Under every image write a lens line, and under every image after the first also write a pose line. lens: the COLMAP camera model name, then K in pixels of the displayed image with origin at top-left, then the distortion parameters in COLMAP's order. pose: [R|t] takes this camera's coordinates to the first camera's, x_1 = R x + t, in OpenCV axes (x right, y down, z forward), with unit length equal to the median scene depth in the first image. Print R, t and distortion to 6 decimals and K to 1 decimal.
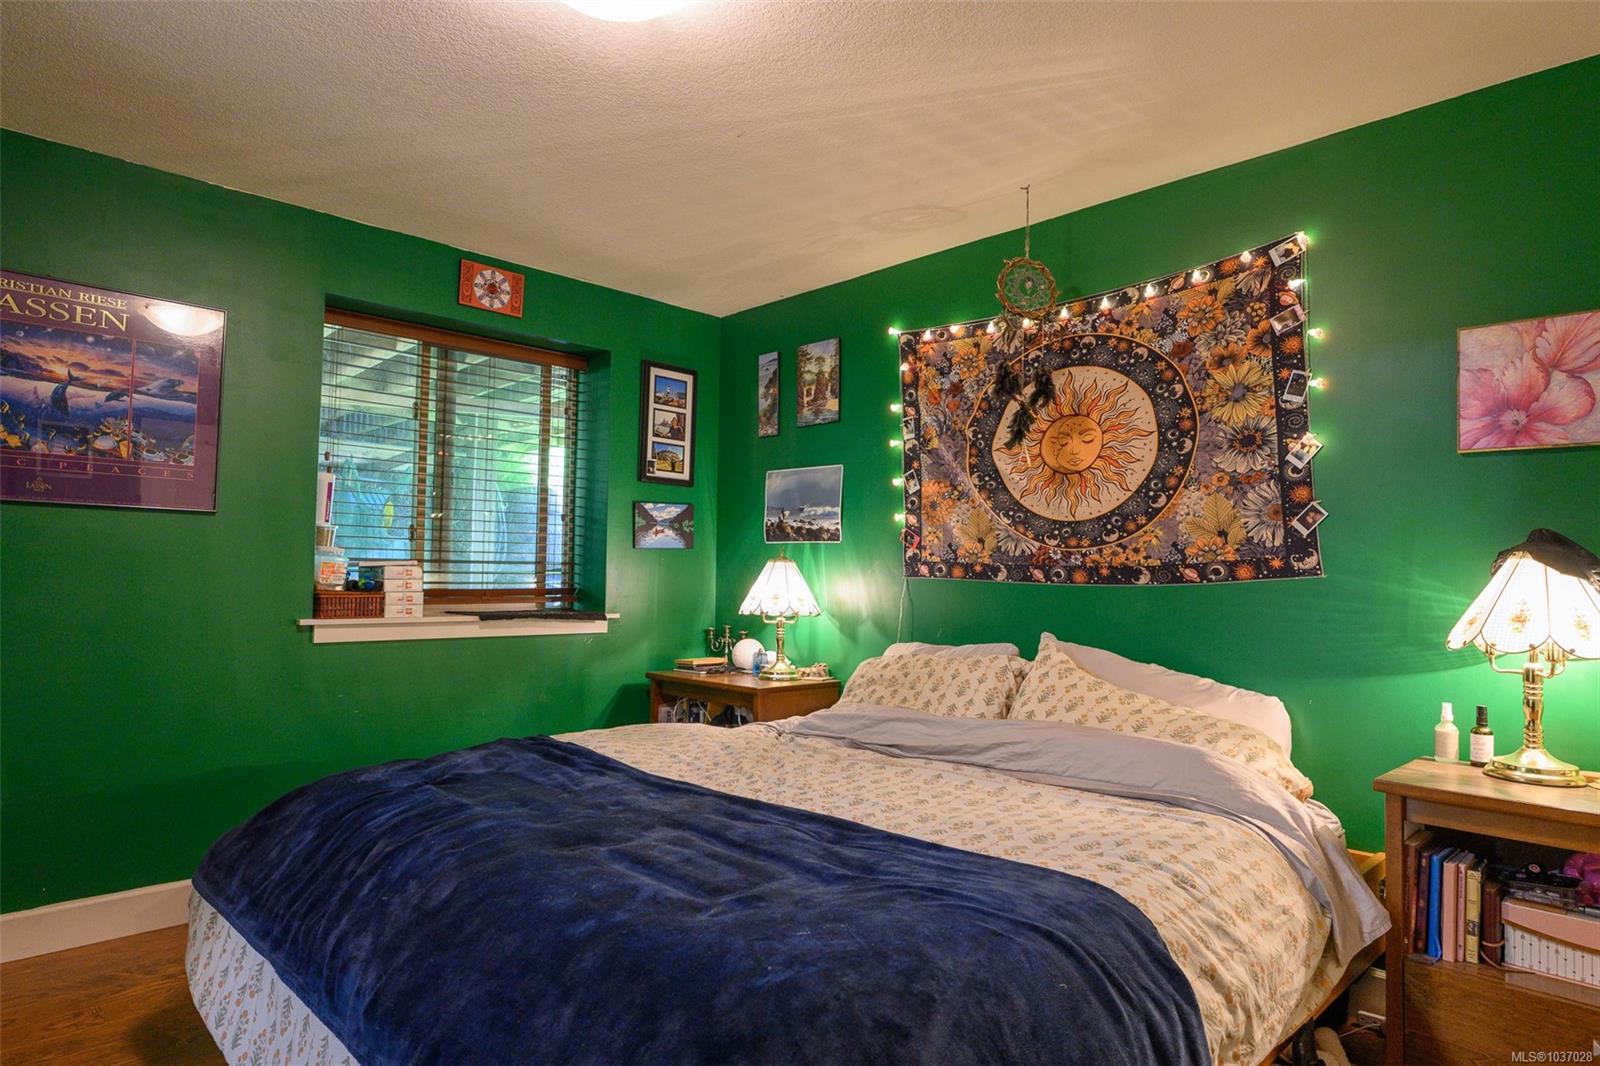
lens RADIAL K [[907.9, 0, 803.3], [0, 907.9, 539.1], [0, 0, 1]] dist [-0.003805, -0.000678]
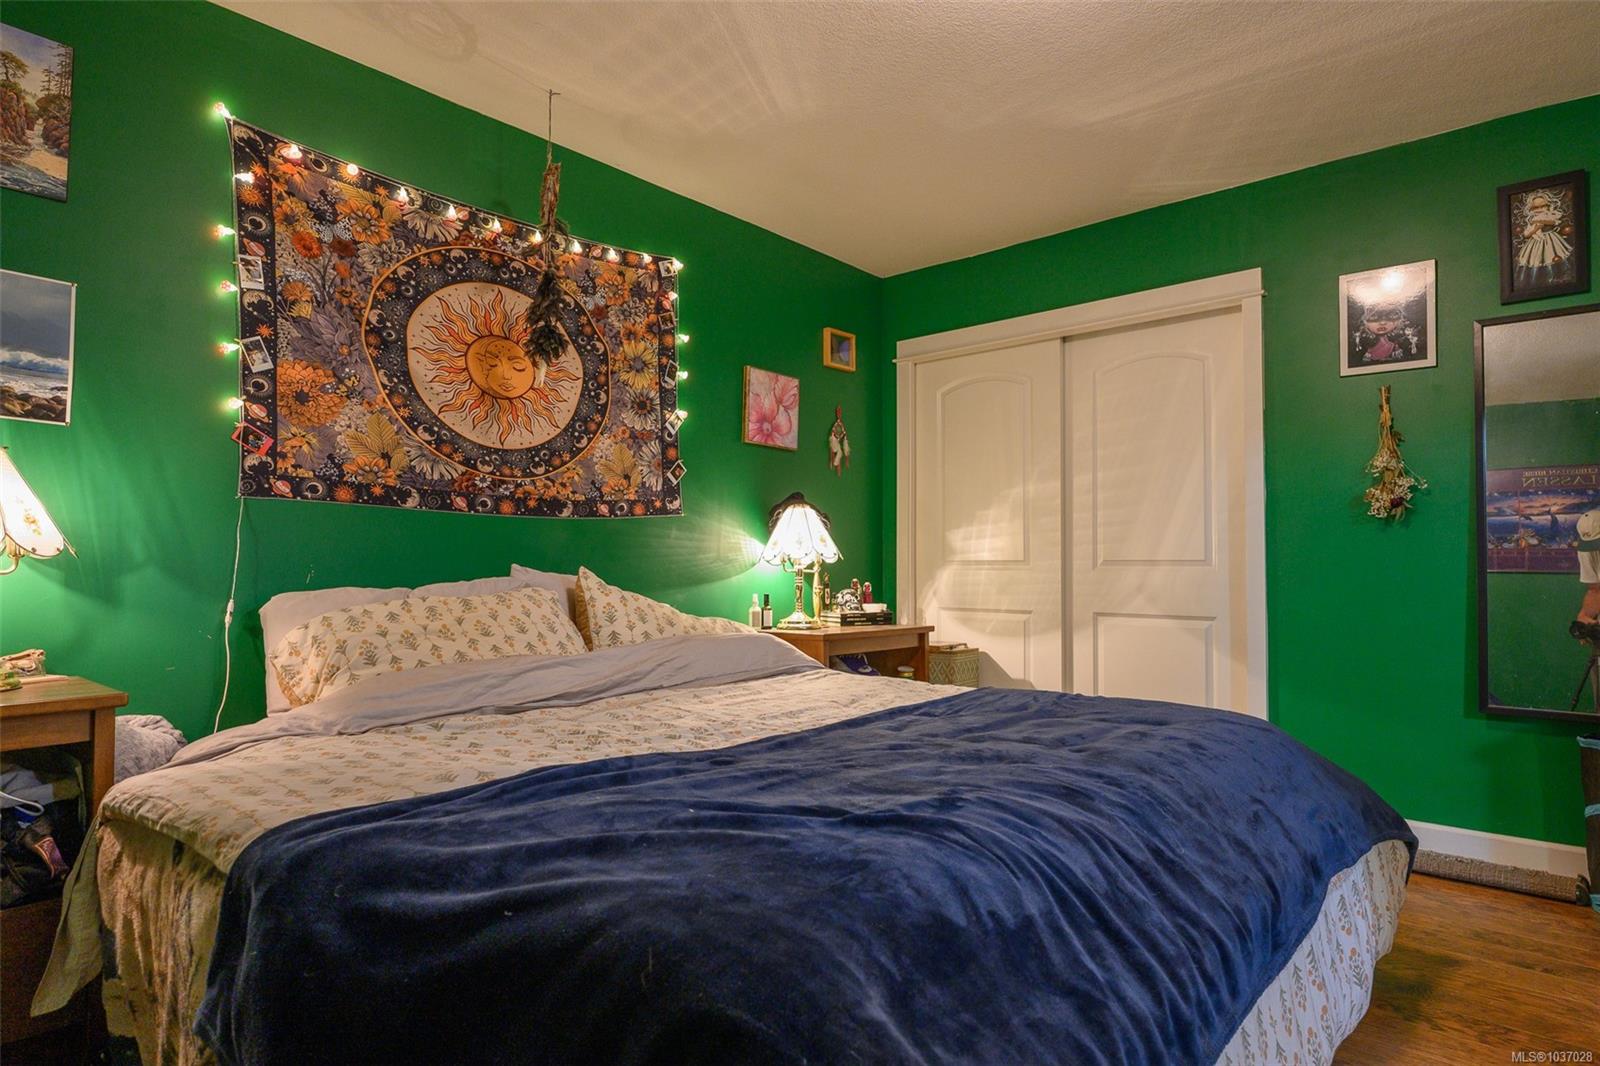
lens RADIAL K [[907.9, 0, 799.8], [0, 907.9, 535.4], [0, 0, 1]] dist [-0.003805, -0.000678]
pose [[-0.077280, 0.018986, 0.996829, -0.692661], [-0.046480, 0.998663, -0.022624, 0.080231], [-0.995925, -0.048081, -0.076294, 0.778400]]
